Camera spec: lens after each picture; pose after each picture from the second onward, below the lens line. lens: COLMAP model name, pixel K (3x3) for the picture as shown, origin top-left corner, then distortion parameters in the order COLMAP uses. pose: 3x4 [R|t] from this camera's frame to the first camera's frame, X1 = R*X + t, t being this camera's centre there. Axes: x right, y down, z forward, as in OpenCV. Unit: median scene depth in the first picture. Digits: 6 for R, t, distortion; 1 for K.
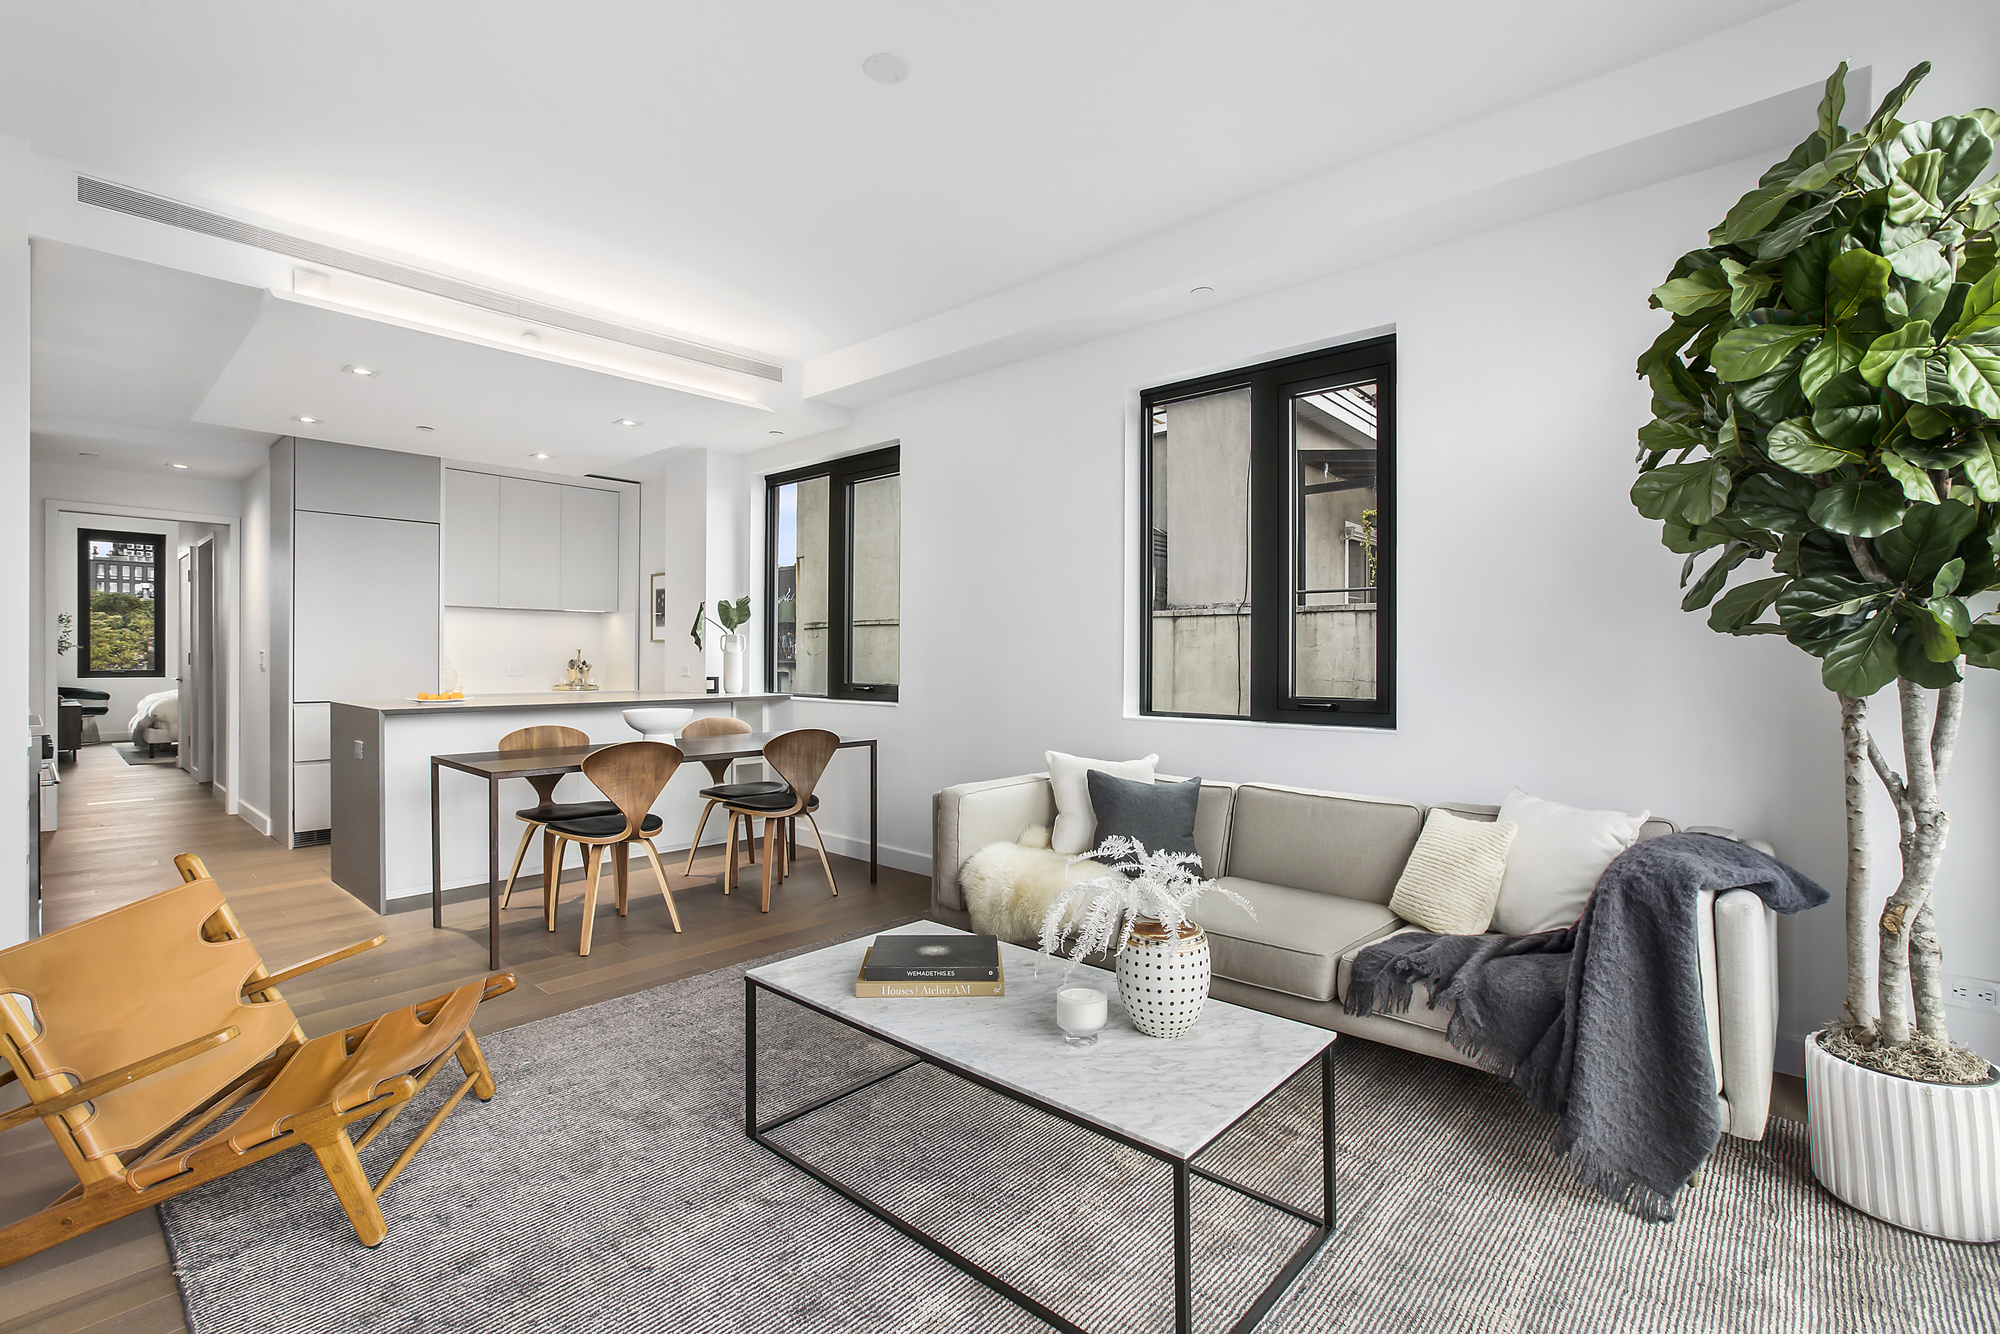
lens RADIAL K [[948.9, 0, 1001.4], [0, 948.9, 657.1], [0, 0, 1]] dist [-0.001135, -0.000410]
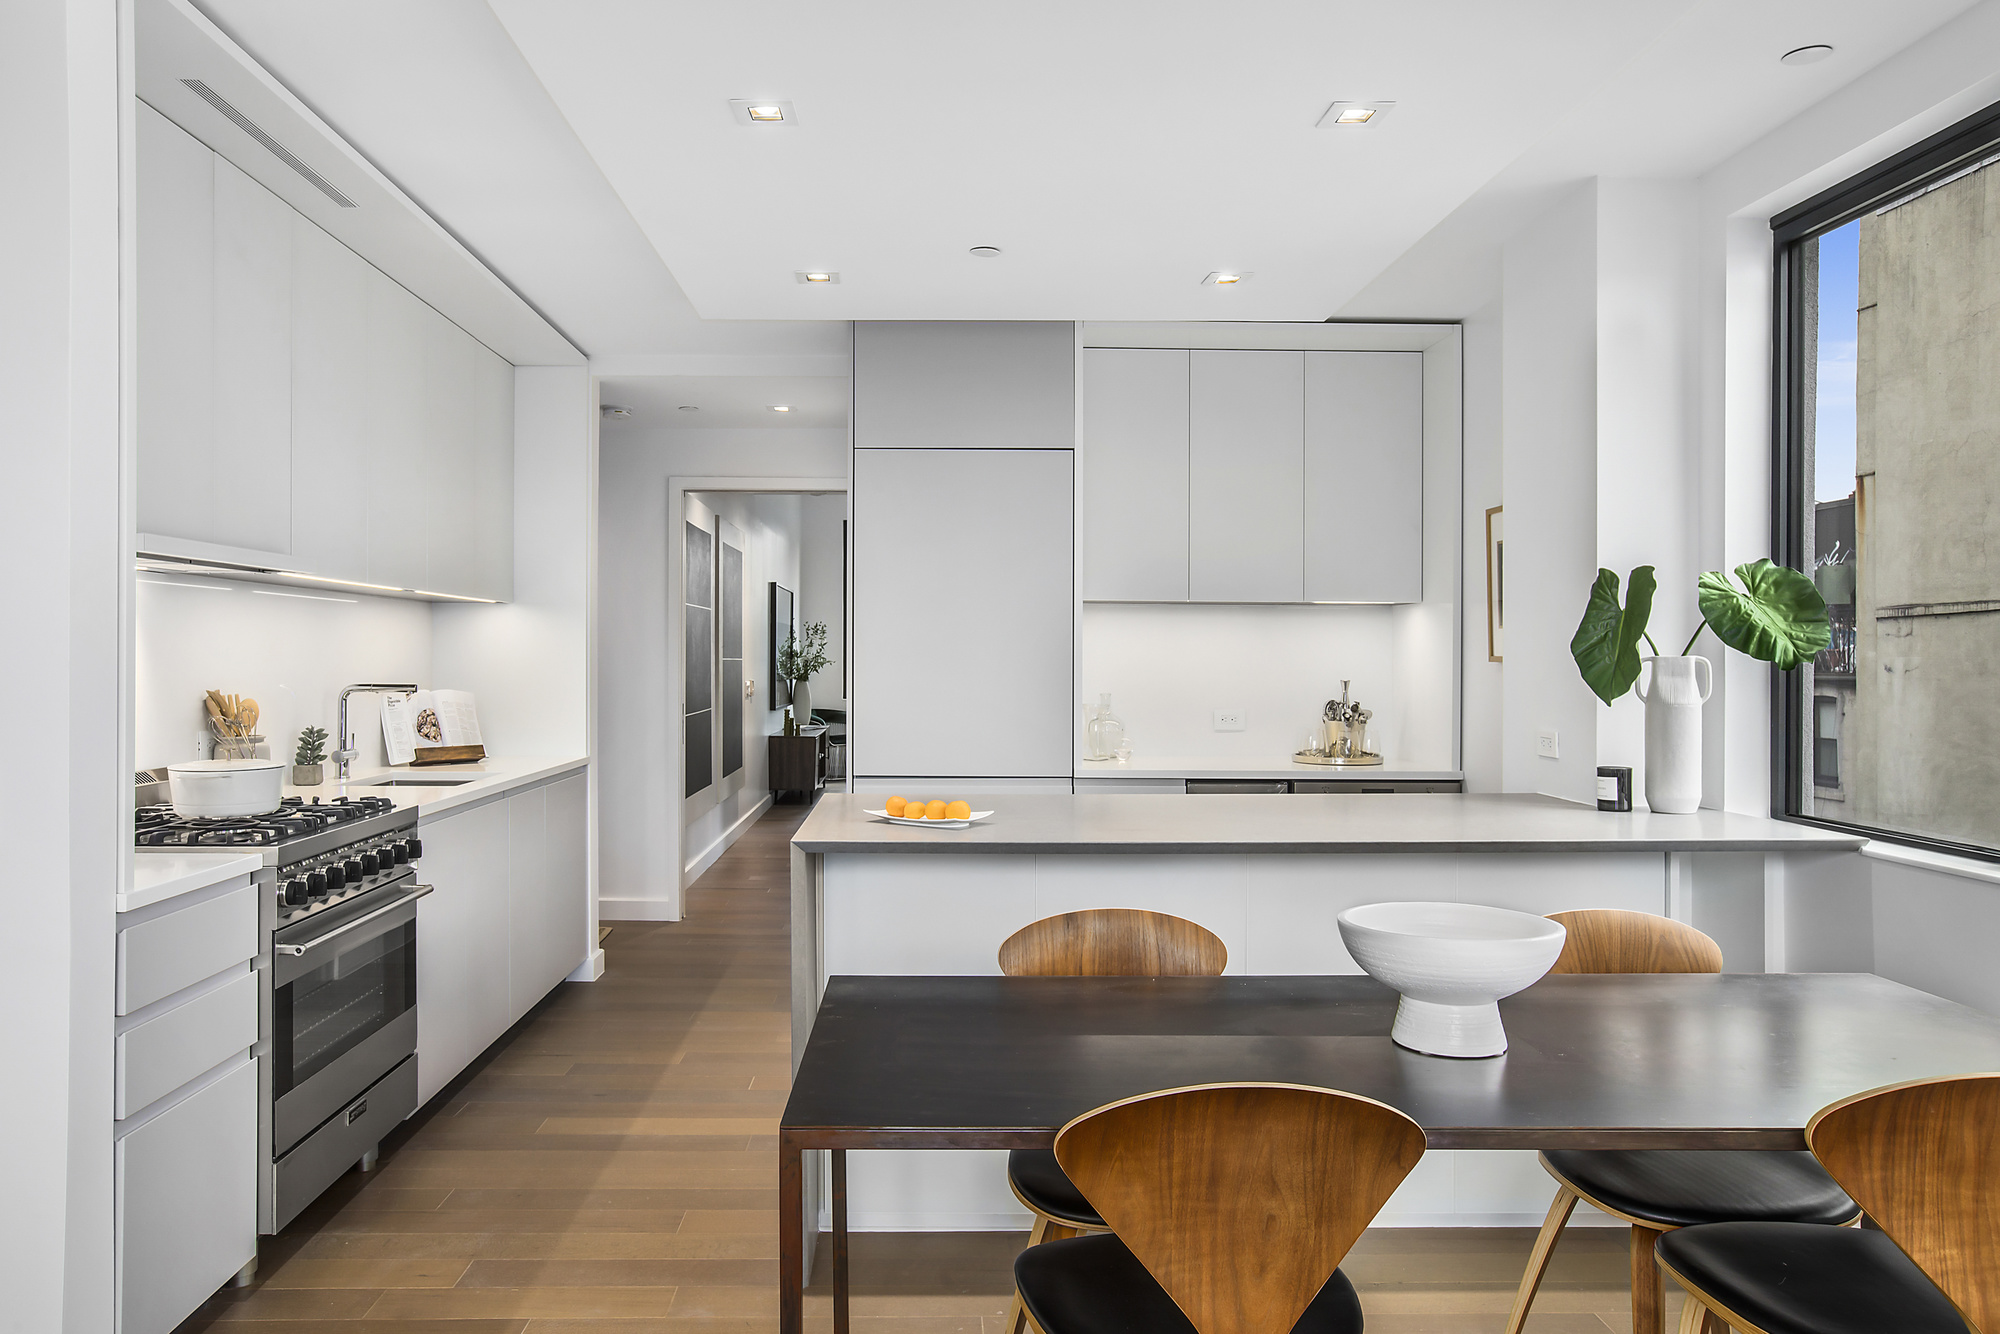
lens RADIAL K [[1356.1, 0, 988.5], [0, 1356.1, 626.7], [0, 0, 1]] dist [0.061245, 0.000750]
pose [[0.719199, -0.013407, -0.694674, -0.131223], [-0.001879, 0.999773, -0.021240, -0.031926], [0.694801, 0.016581, 0.719011, 0.555429]]
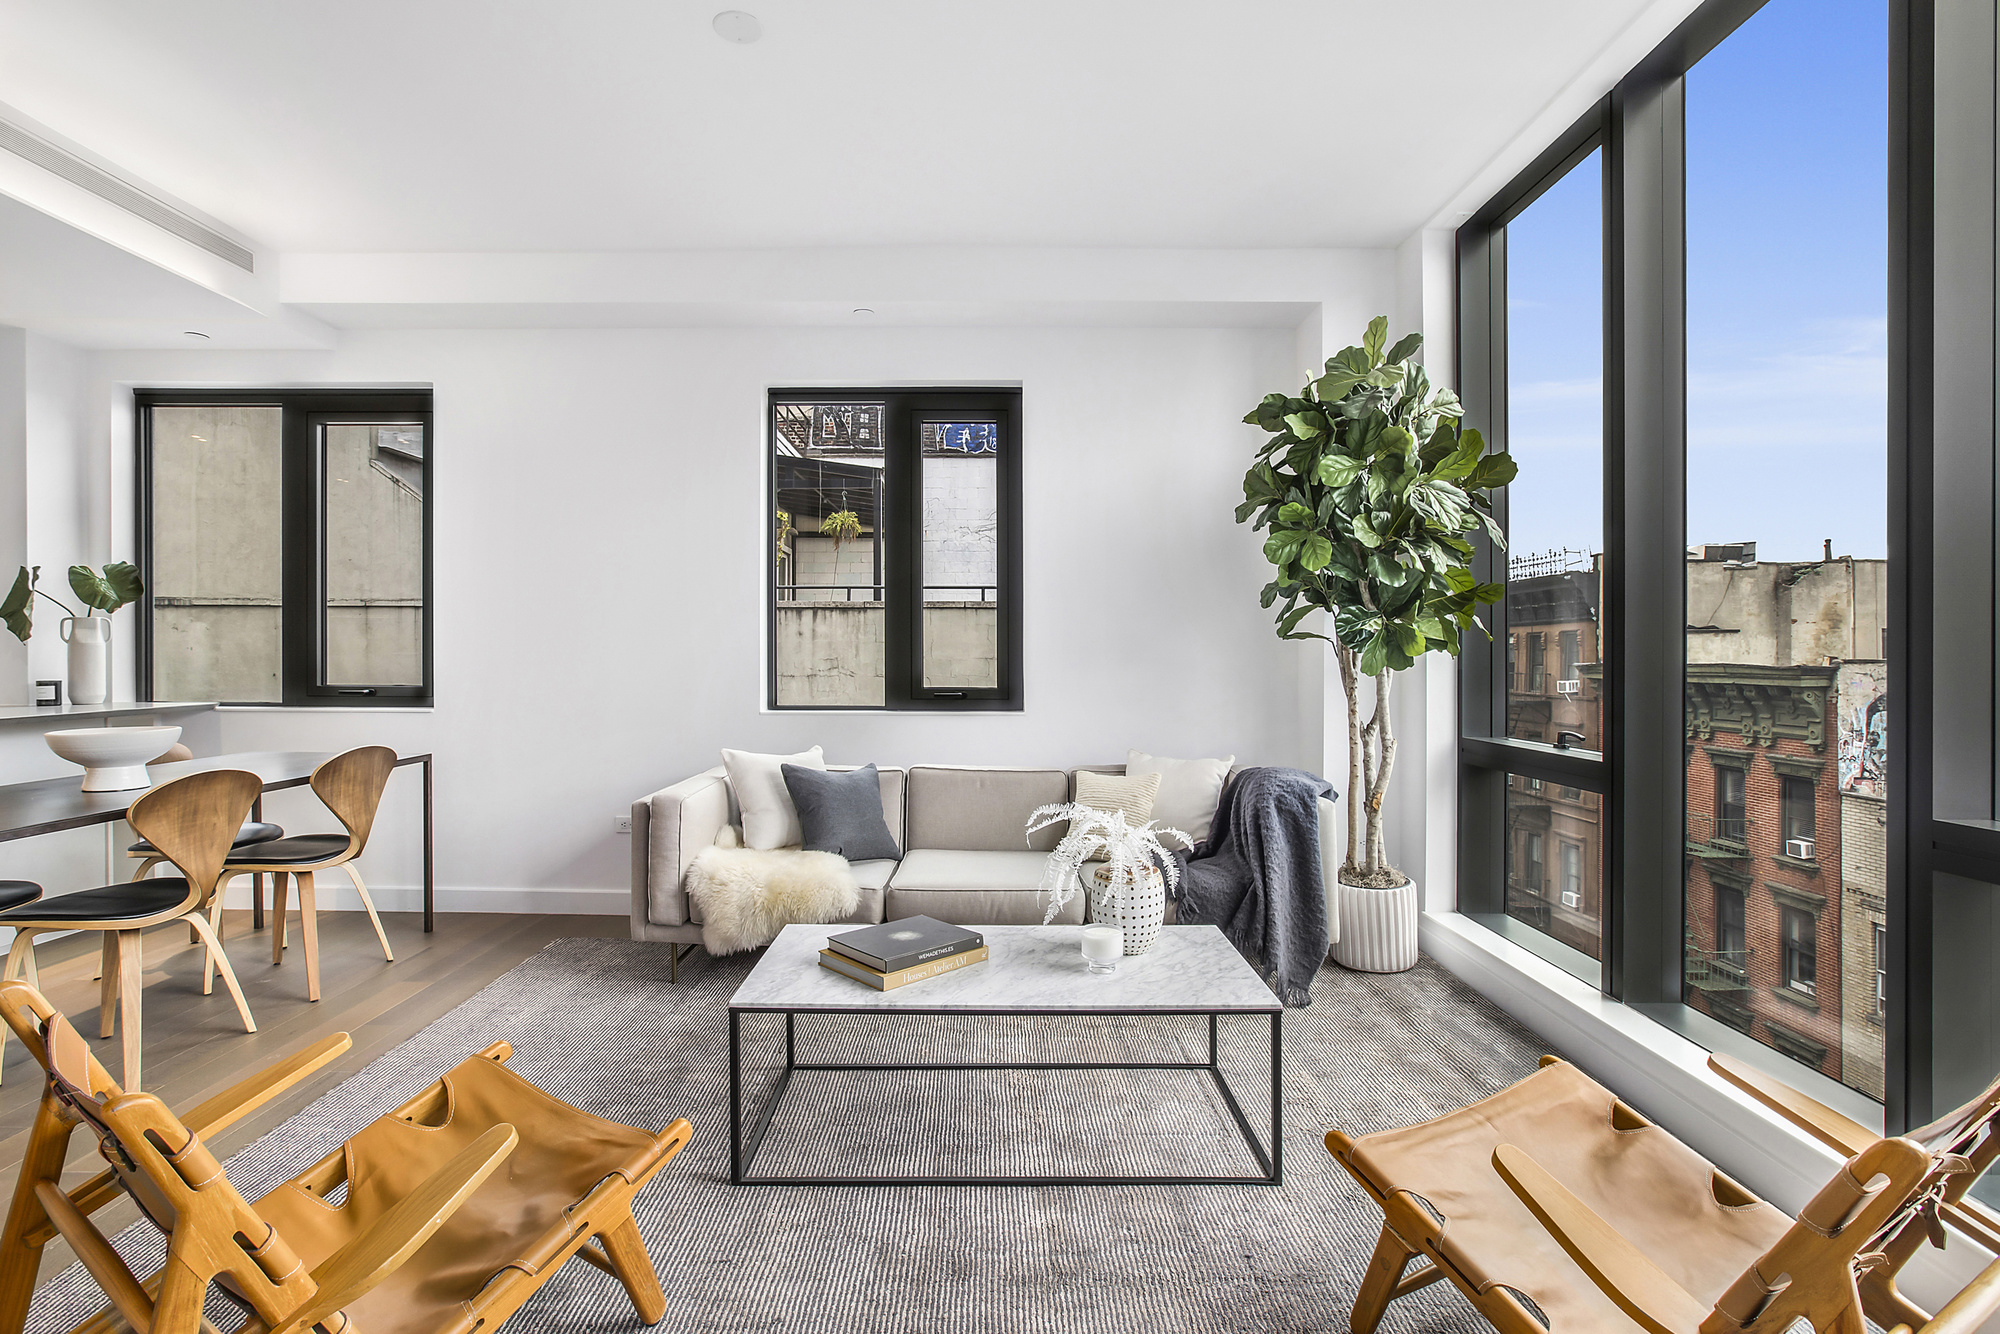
lens RADIAL K [[1002.7, 0, 990.2], [0, 1002.7, 659.5], [0, 0, 1]] dist [-0.028016, -0.000288]
pose [[0.720571, -0.007142, 0.693344, -0.393826], [-0.000718, 0.999939, 0.011046, -0.003806], [-0.693381, -0.008457, 0.720522, 0.073843]]
